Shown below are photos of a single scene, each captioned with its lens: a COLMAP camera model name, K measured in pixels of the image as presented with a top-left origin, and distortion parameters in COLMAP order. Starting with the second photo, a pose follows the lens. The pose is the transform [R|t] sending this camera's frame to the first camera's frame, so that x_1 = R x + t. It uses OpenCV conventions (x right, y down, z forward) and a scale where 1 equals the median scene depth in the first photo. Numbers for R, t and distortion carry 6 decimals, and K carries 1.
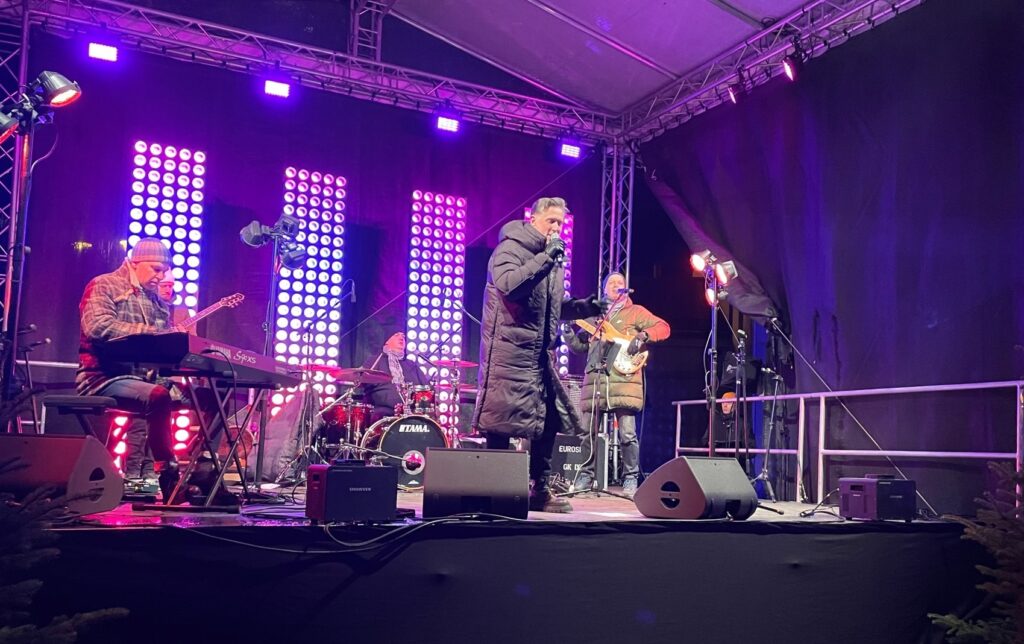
lens RADIAL K [[945.6, 0, 553.4], [0, 945.6, 372.4], [0, 0, 1]] dist [0.082357, -0.115839]
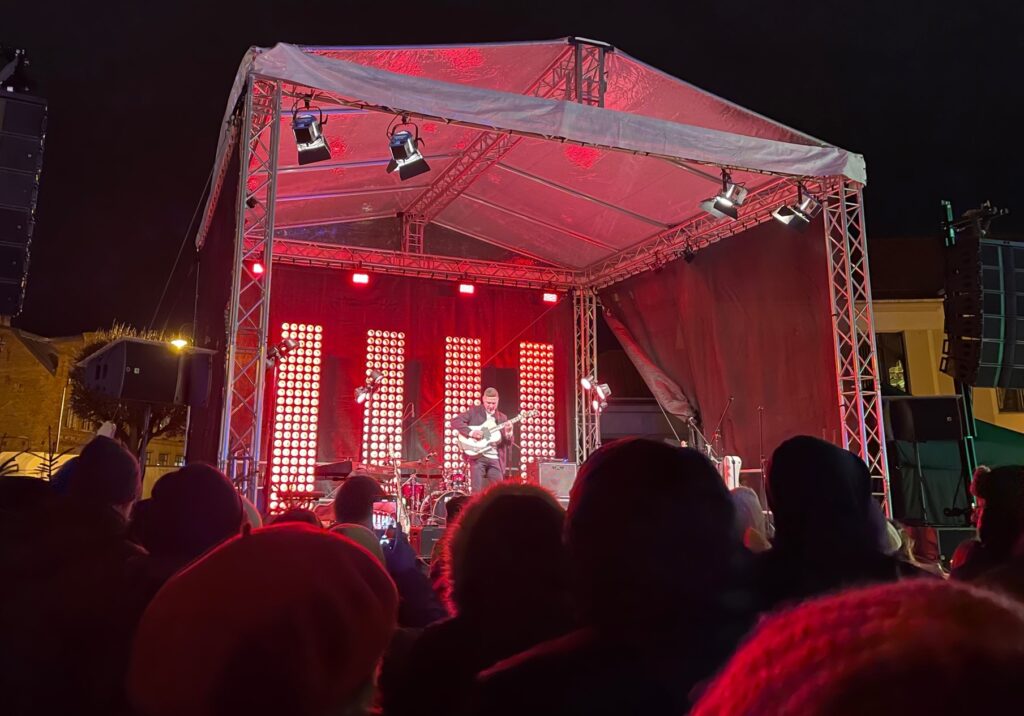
lens RADIAL K [[869.7, 0, 434.2], [0, 869.7, 275.7], [0, 0, 1]] dist [0.006914, -0.008125]
pose [[0.989403, -0.049381, -0.136537, 0.033031], [0.025969, 0.985409, -0.168209, -0.058756], [0.142851, 0.162881, 0.976250, -0.432136]]
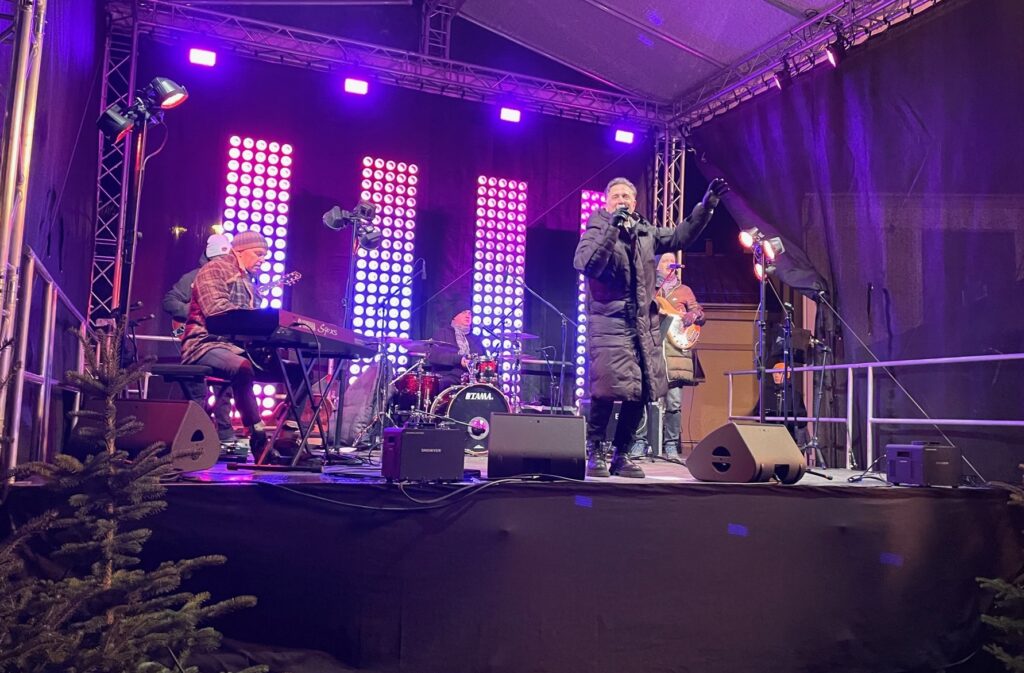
lens RADIAL K [[905.6, 0, 548.3], [0, 905.6, 306.1], [0, 0, 1]] dist [0.072403, -0.080670]
pose [[0.997638, -0.005462, -0.068474, 0.001467], [0.002483, 0.999050, -0.043516, 0.001846], [0.068646, 0.043243, 0.996703, -0.019109]]
